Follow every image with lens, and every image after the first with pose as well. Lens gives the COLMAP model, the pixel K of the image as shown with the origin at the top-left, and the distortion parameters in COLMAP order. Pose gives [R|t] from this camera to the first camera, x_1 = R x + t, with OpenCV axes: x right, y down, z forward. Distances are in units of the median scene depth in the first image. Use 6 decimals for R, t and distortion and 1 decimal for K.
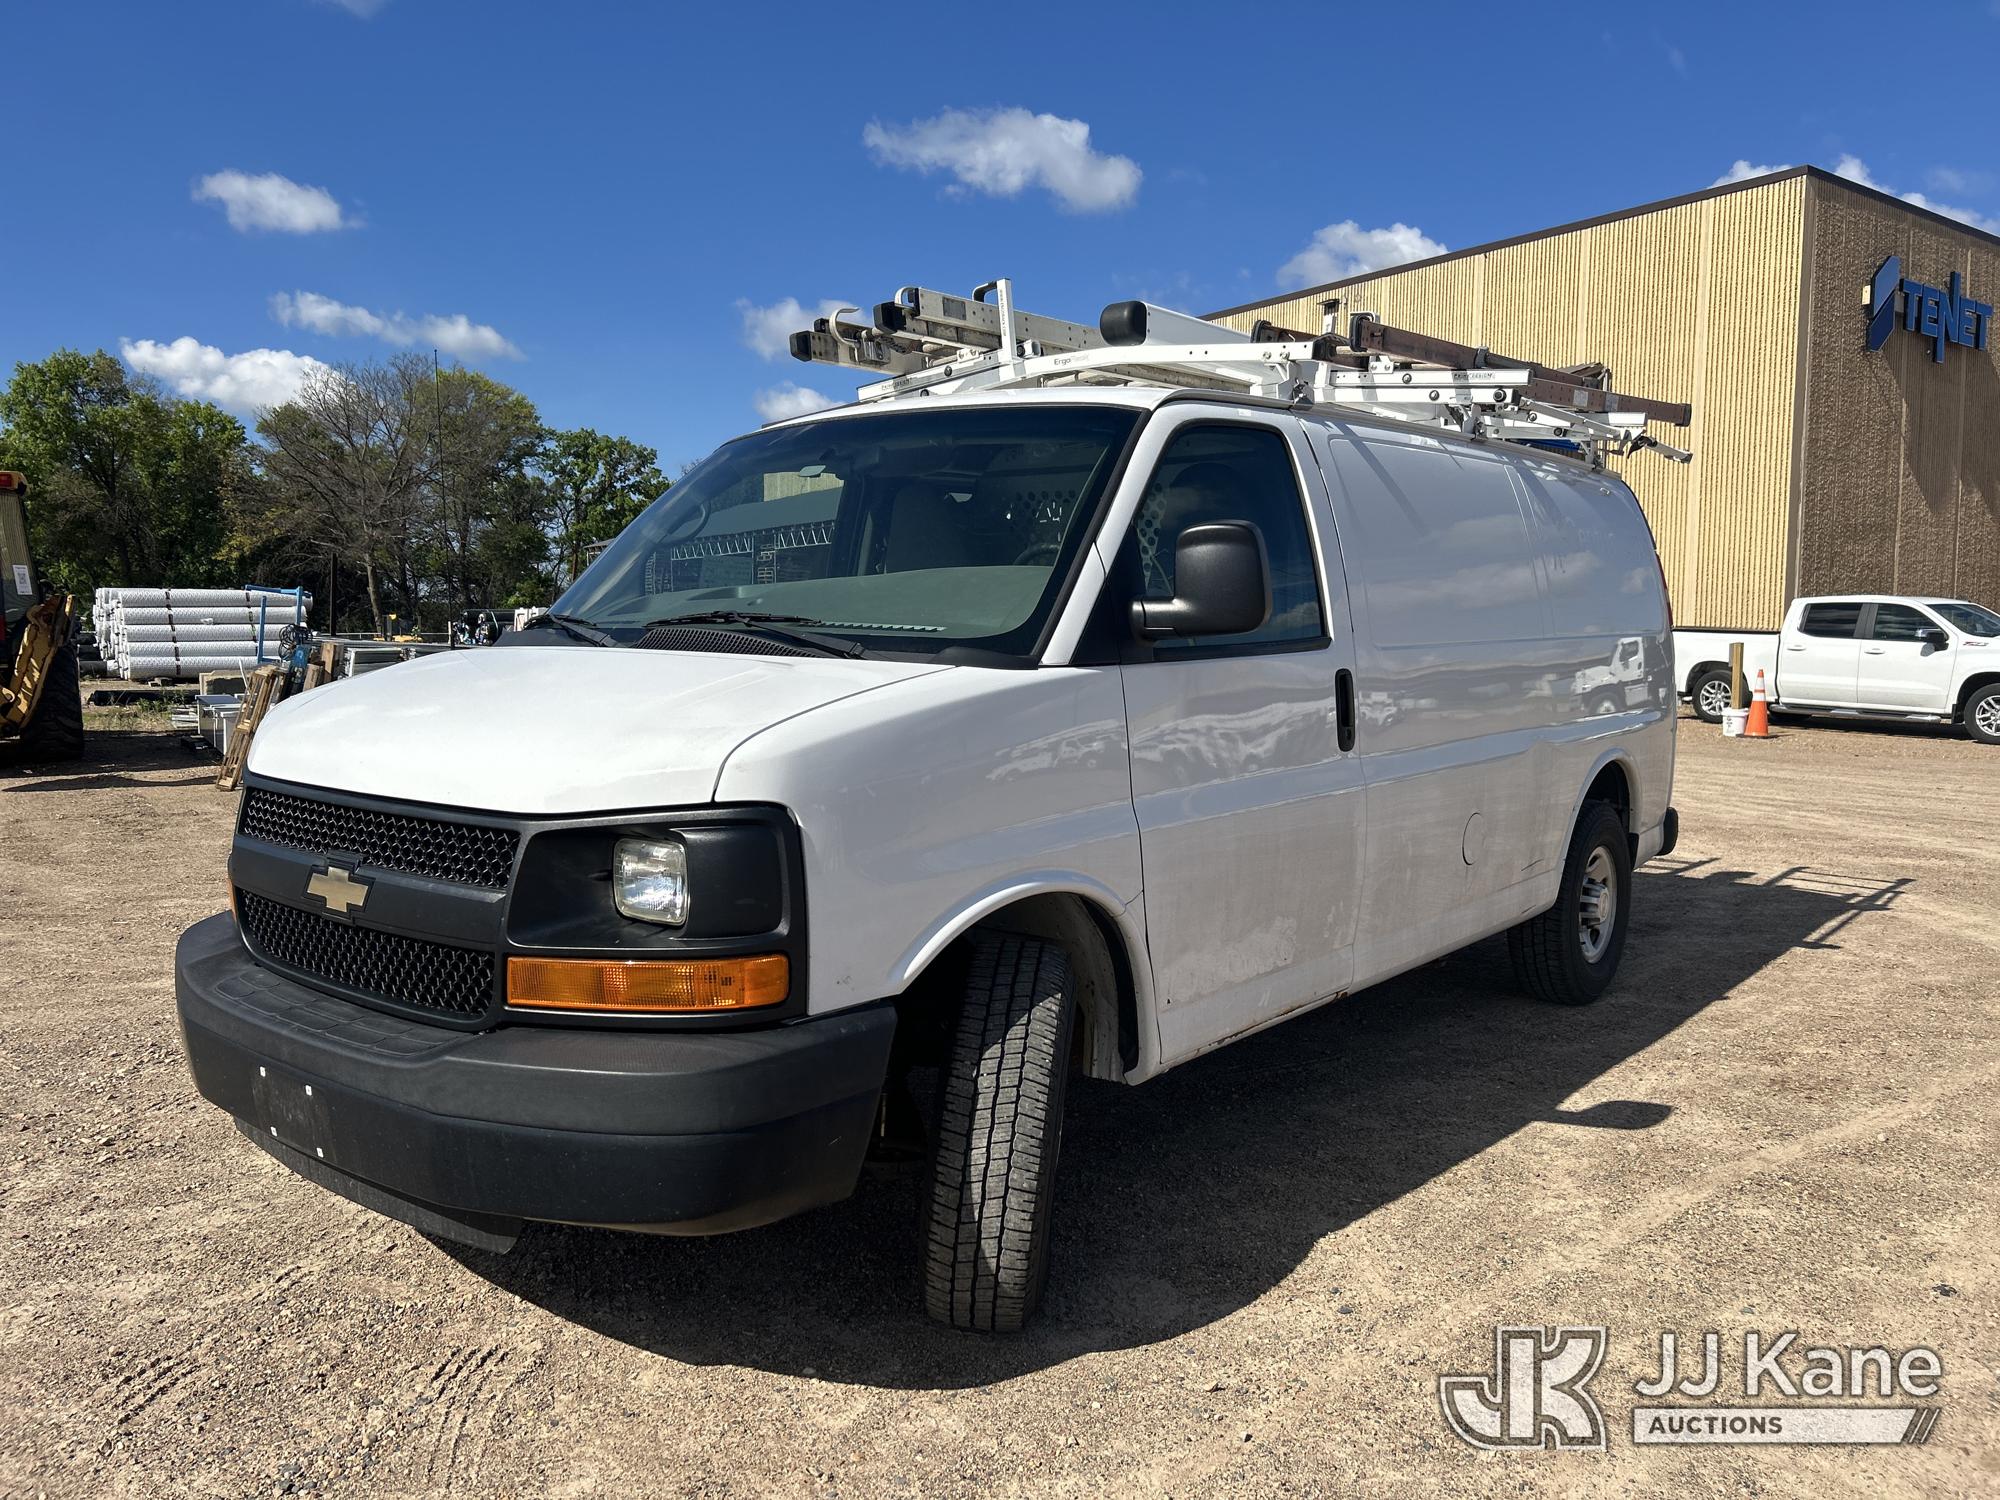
lens RADIAL K [[1538.7, 0, 1015.2], [0, 1538.7, 745.9], [0, 0, 1]] dist [0.015942, -0.004754]
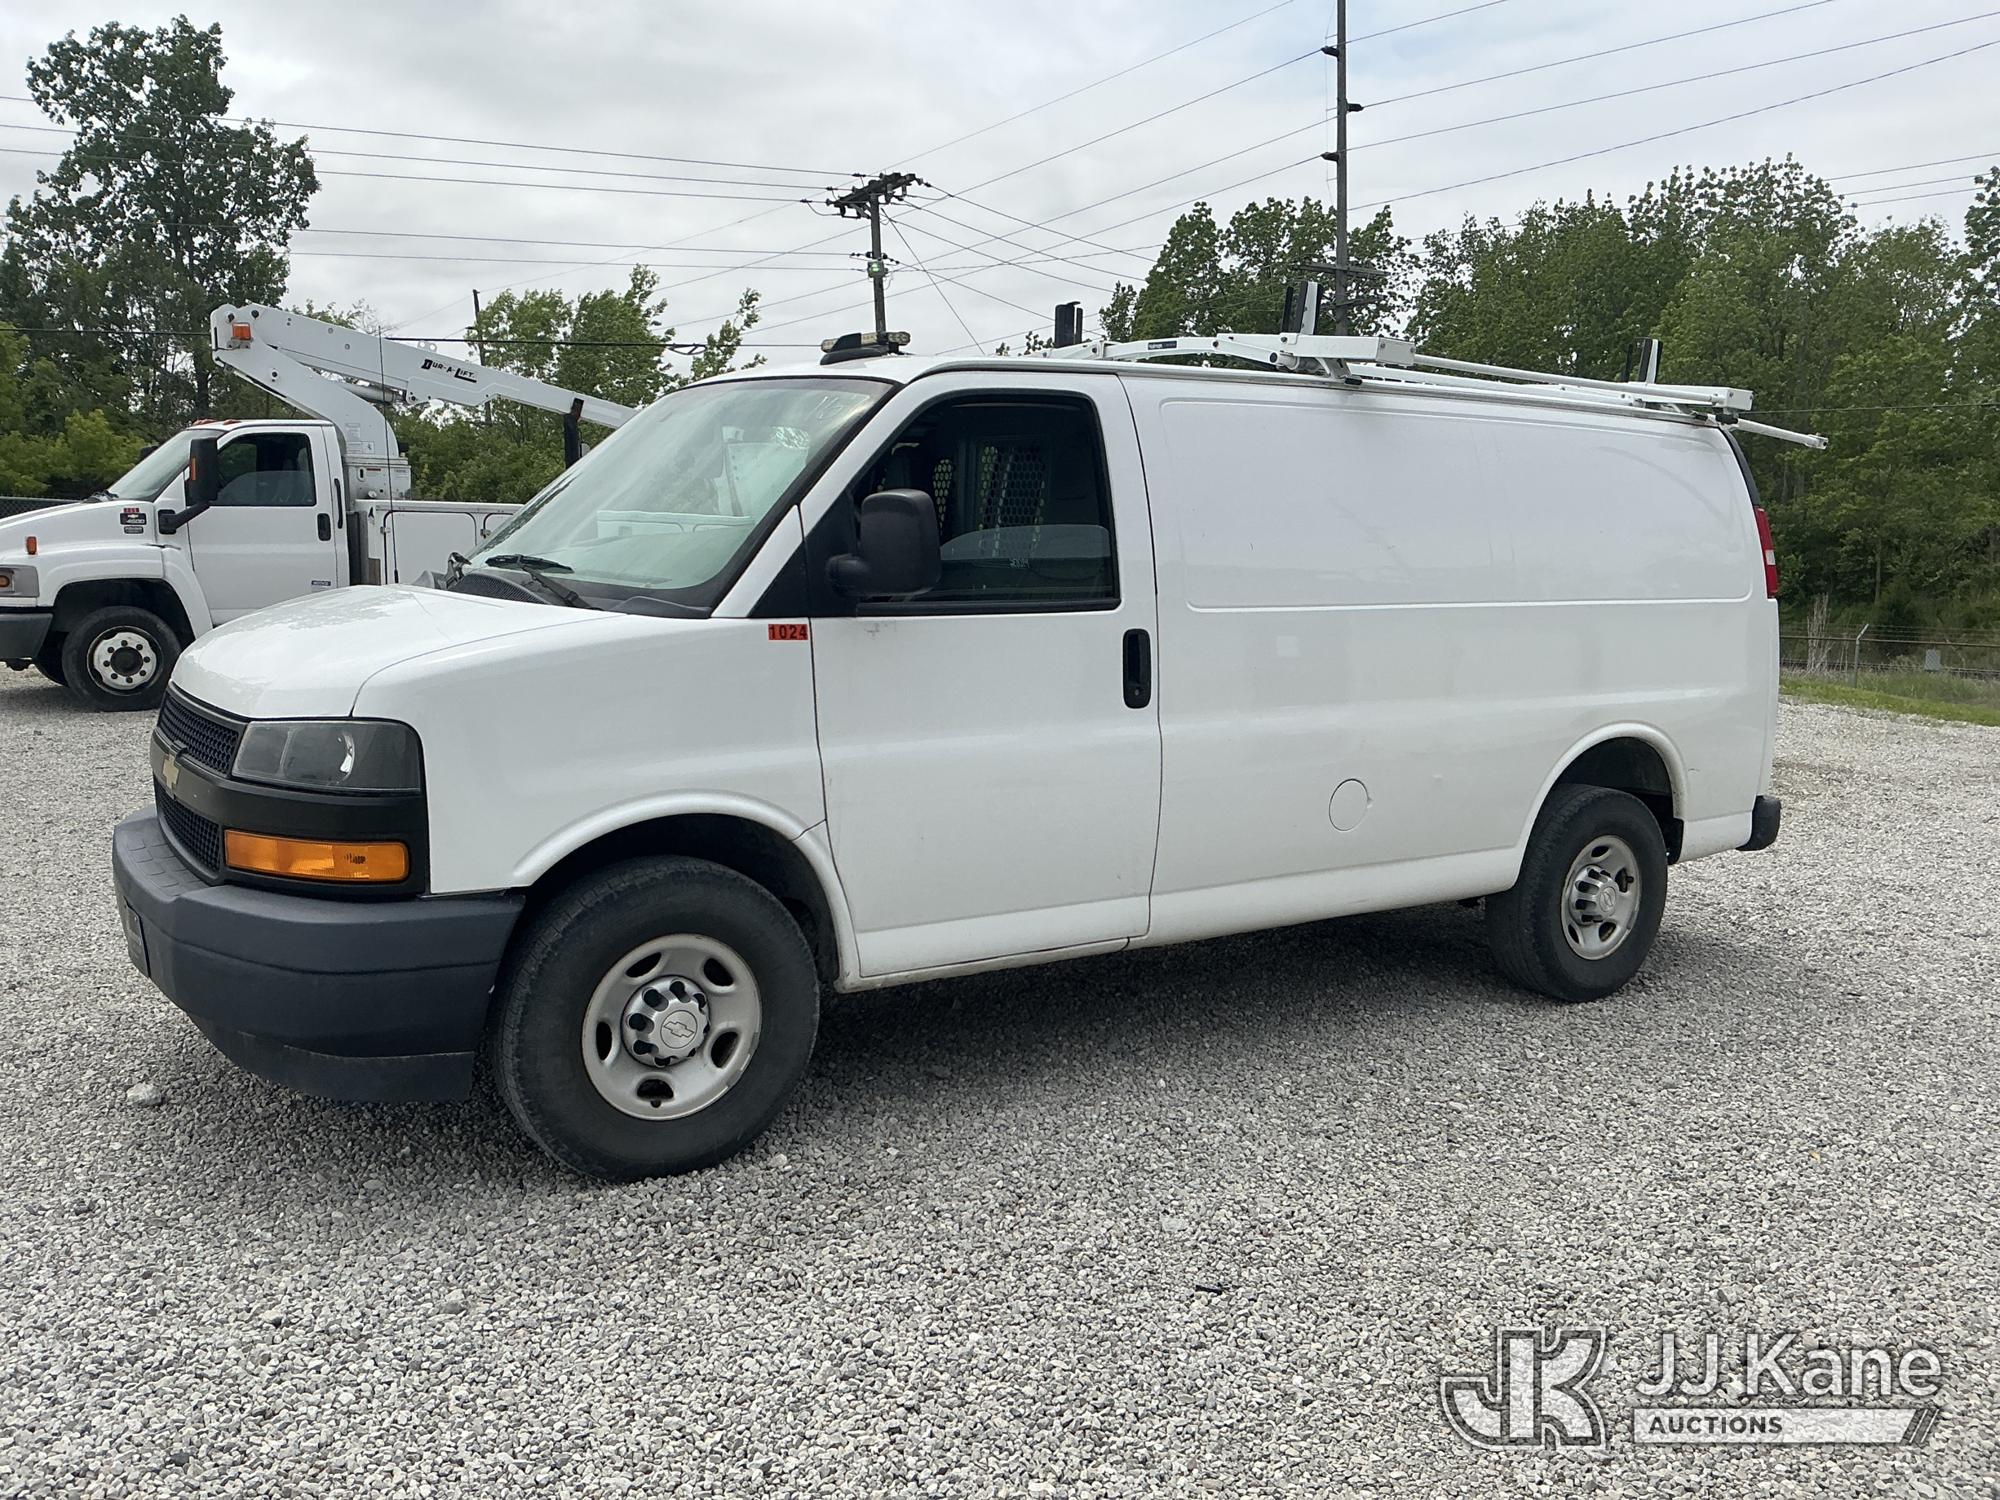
lens RADIAL K [[1697.1, 0, 1016.3], [0, 1697.1, 735.9], [0, 0, 1]] dist [0.021188, 0.000157]
pose [[0.960230, 0.056268, -0.273482, 0.581666], [-0.048637, 0.998217, 0.034606, -0.017818], [0.274942, -0.019928, 0.961254, -0.154347]]
